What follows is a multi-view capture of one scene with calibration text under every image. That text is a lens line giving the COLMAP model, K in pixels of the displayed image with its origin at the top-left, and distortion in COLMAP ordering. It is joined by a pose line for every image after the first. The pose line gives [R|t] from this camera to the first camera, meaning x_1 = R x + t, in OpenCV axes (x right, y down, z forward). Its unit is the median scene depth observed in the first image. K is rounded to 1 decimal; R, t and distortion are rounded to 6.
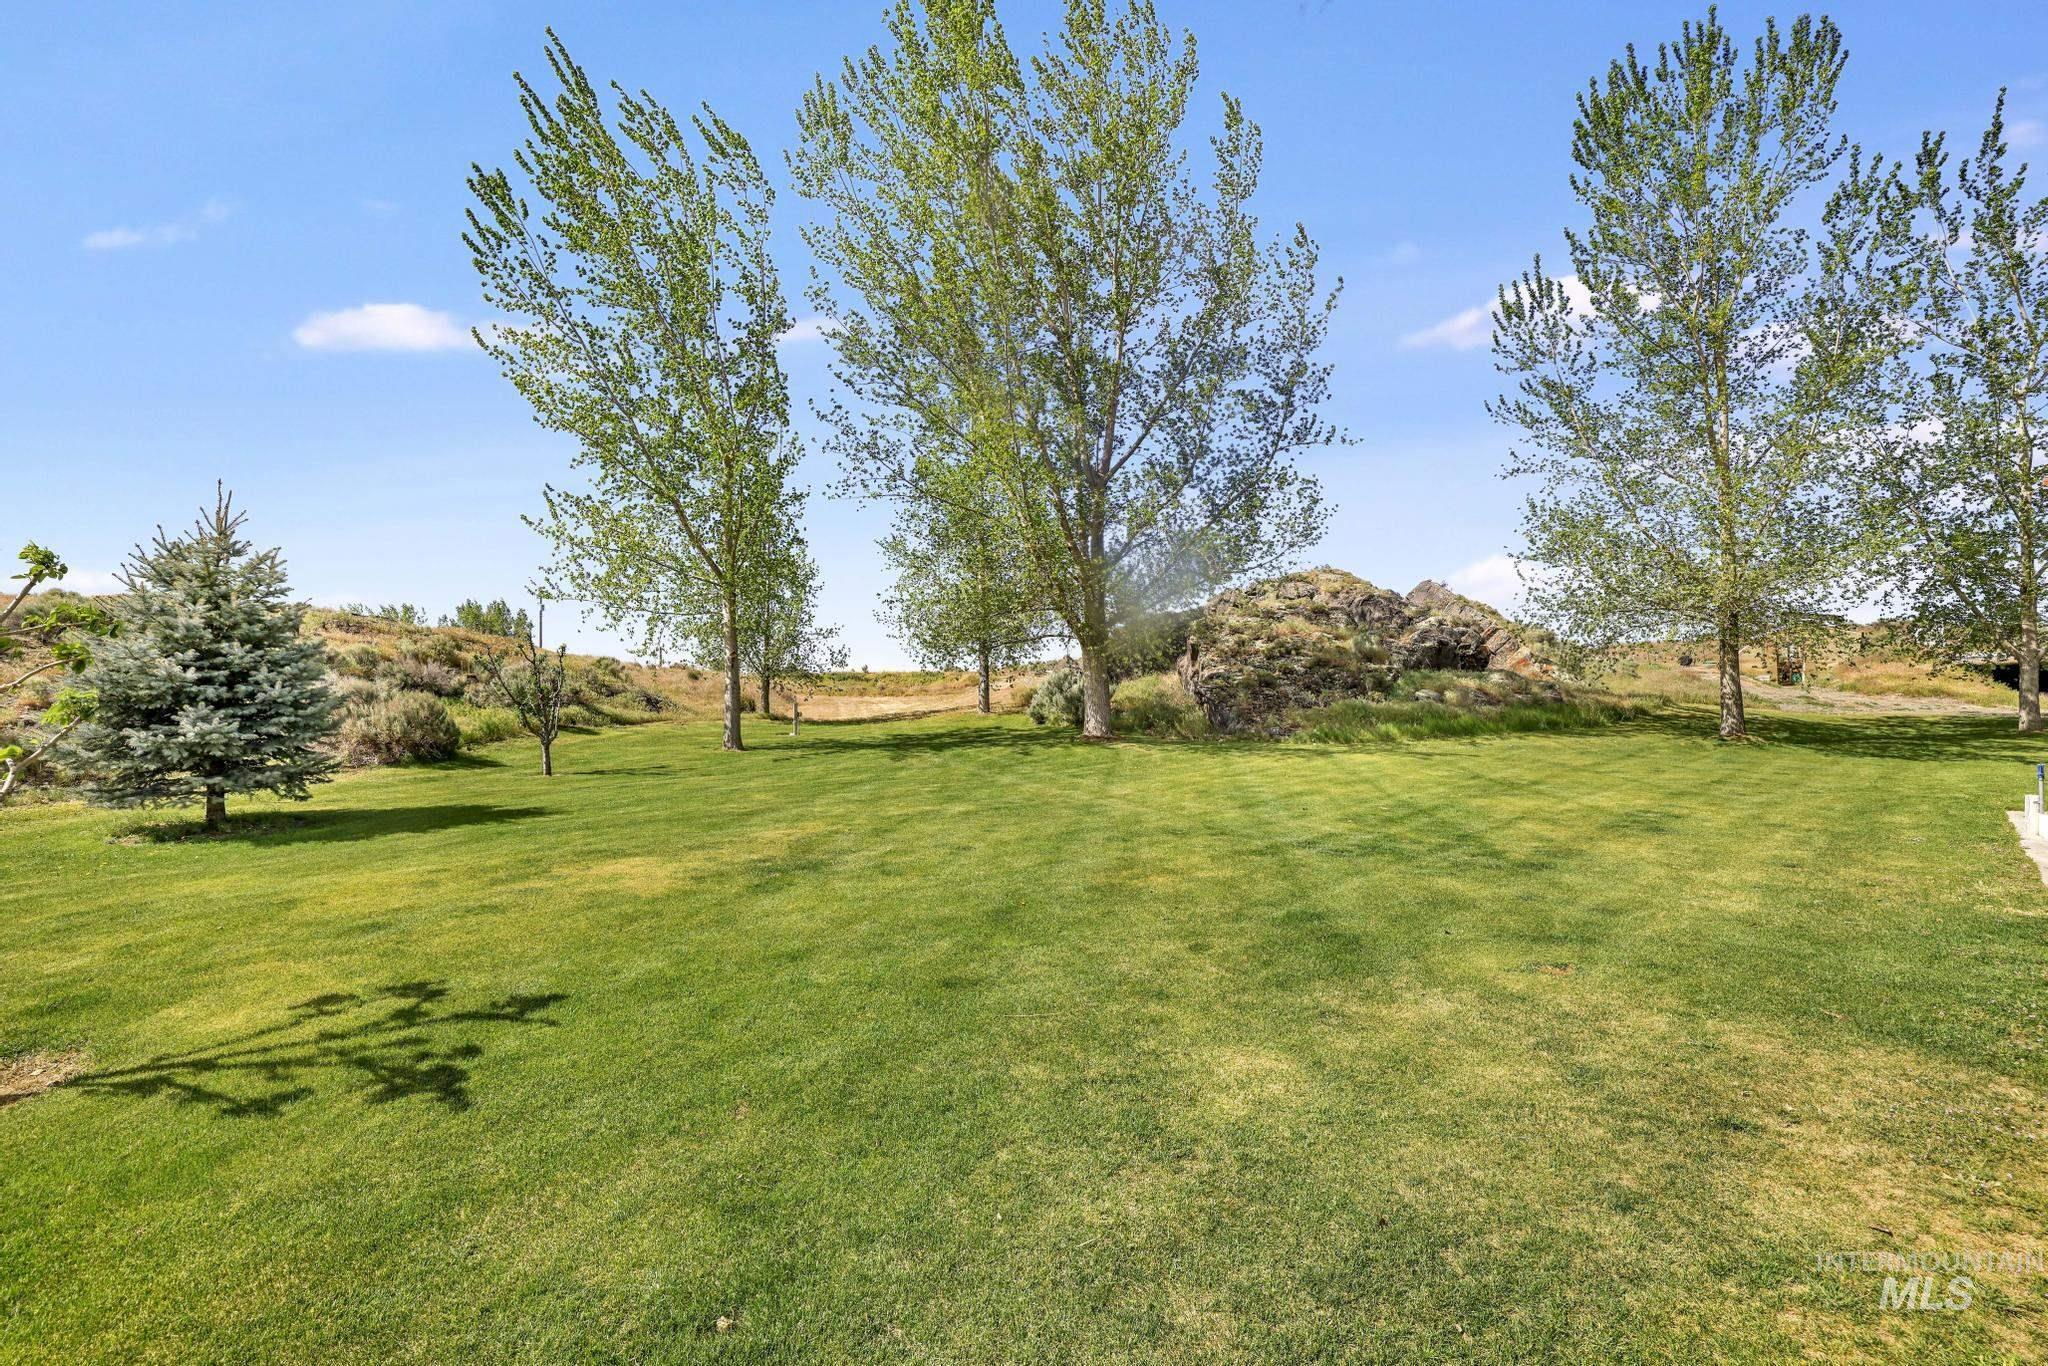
lens RADIAL K [[938.7, 0, 1028.5], [0, 938.7, 700.8], [0, 0, 1]] dist [-0.010796, -0.000368]
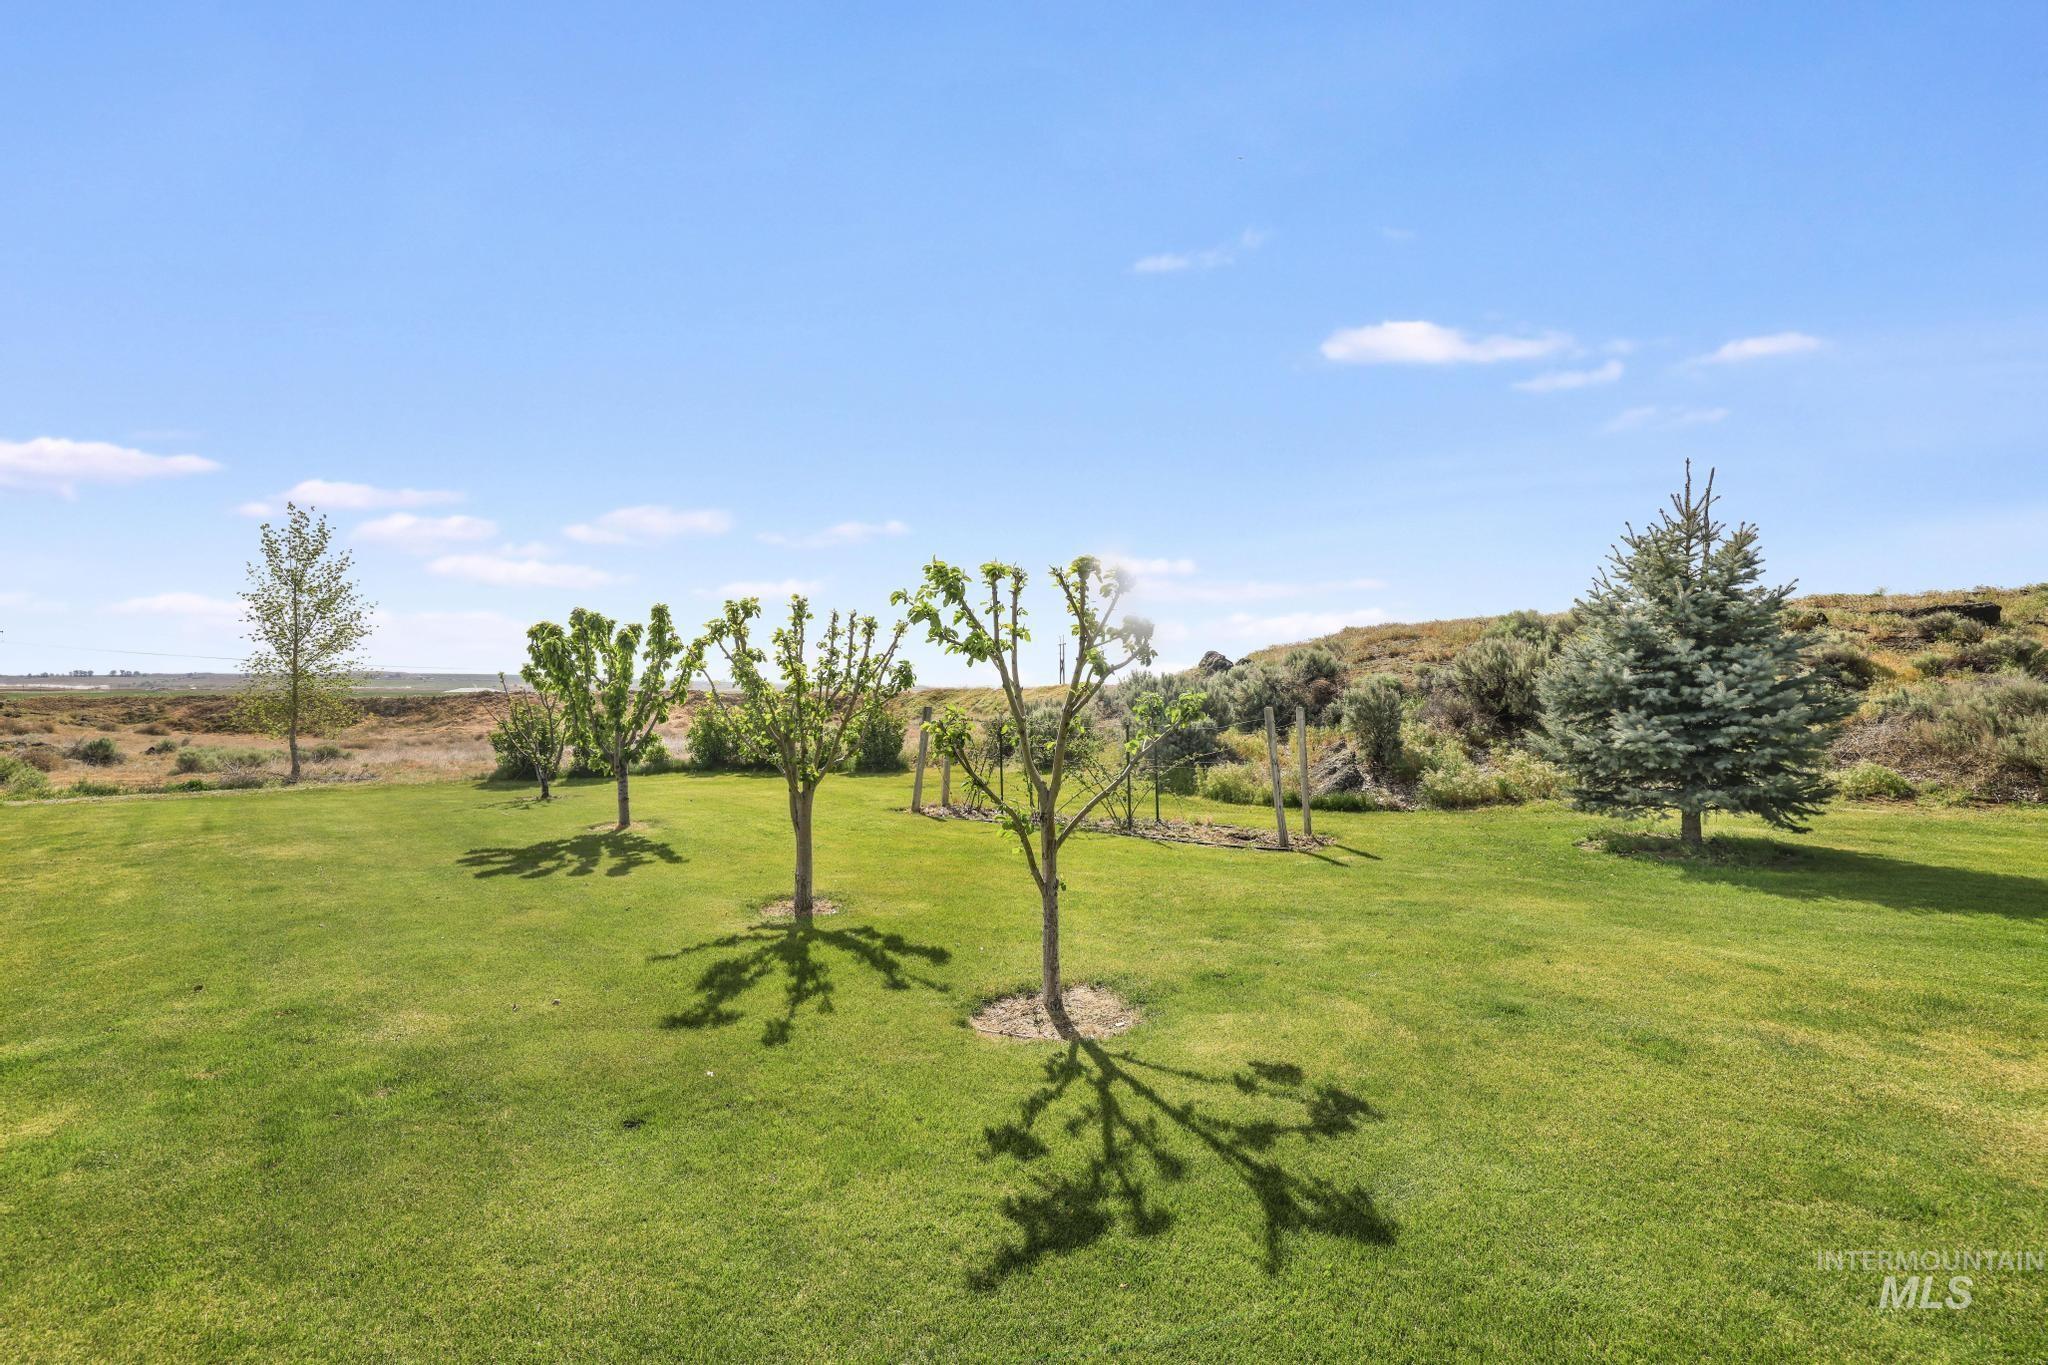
lens RADIAL K [[919.3, 0, 989.7], [0, 919.3, 712.5], [0, 0, 1]] dist [-0.045686, 0.016843]
pose [[-0.053491, 0.028660, -0.998157, 0.059535], [-0.018588, 0.999386, 0.029692, -0.015866], [0.998395, 0.020142, -0.052926, 0.932539]]
